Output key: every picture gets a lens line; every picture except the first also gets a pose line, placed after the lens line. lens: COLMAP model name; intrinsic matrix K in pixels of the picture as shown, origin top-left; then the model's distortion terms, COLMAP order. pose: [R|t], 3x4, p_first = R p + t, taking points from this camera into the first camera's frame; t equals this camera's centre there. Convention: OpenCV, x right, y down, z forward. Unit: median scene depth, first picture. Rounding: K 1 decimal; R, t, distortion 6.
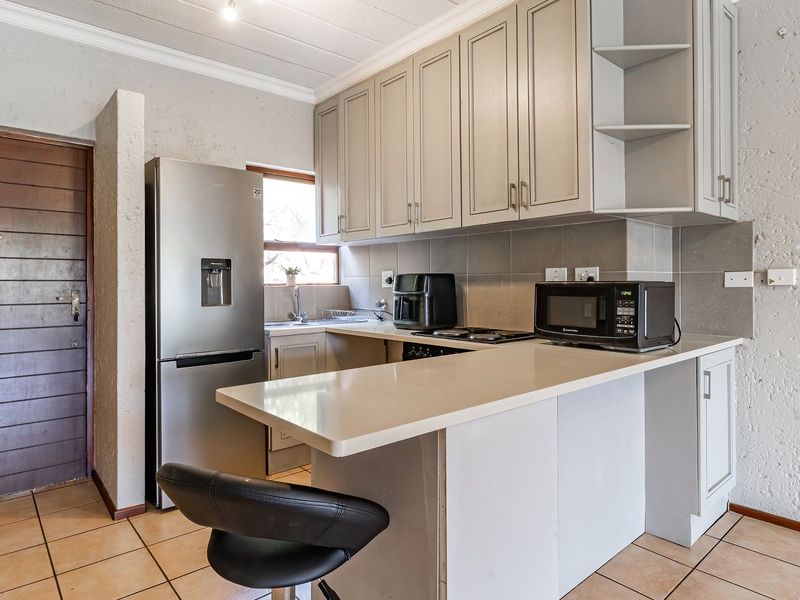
lens RADIAL K [[507.3, 0, 400.7], [0, 507.3, 281.9], [0, 0, 1]] dist [0.002064, 0.002953]
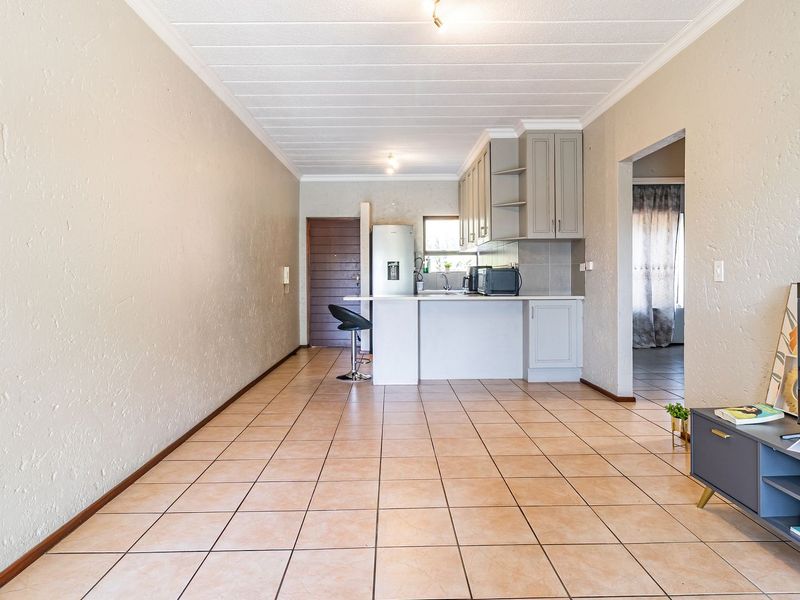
lens RADIAL K [[507.3, 0, 400.7], [0, 507.3, 281.9], [0, 0, 1]] dist [0.002064, 0.002953]
pose [[0.766558, 0.006118, -0.642146, 1.379465], [0.004678, 0.999875, 0.015111, 0.019681], [0.642158, -0.014587, 0.766433, -0.989823]]
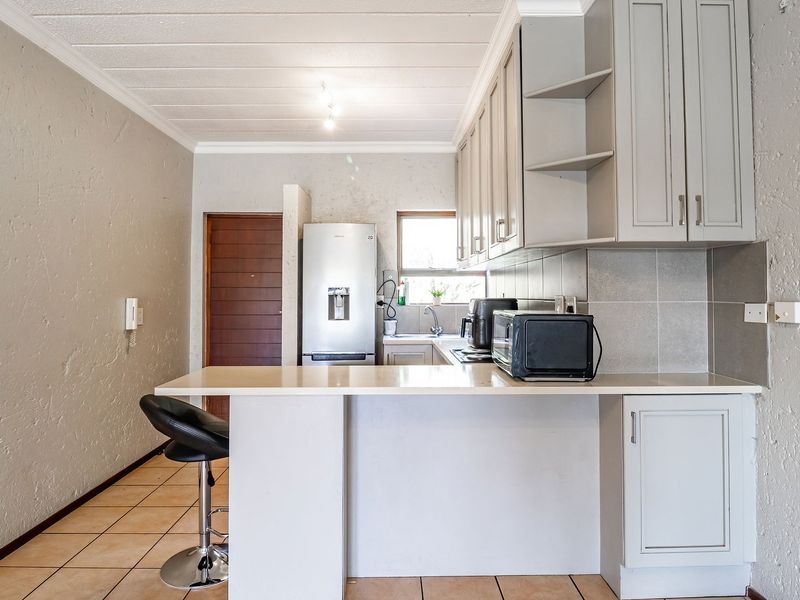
lens RADIAL K [[507.3, 0, 400.7], [0, 507.3, 281.9], [0, 0, 1]] dist [0.002064, 0.002953]
pose [[0.762185, -0.010874, -0.647268, 0.744606], [0.000890, 0.999876, -0.015750, -0.041363], [0.647359, 0.011429, 0.762100, 0.013886]]
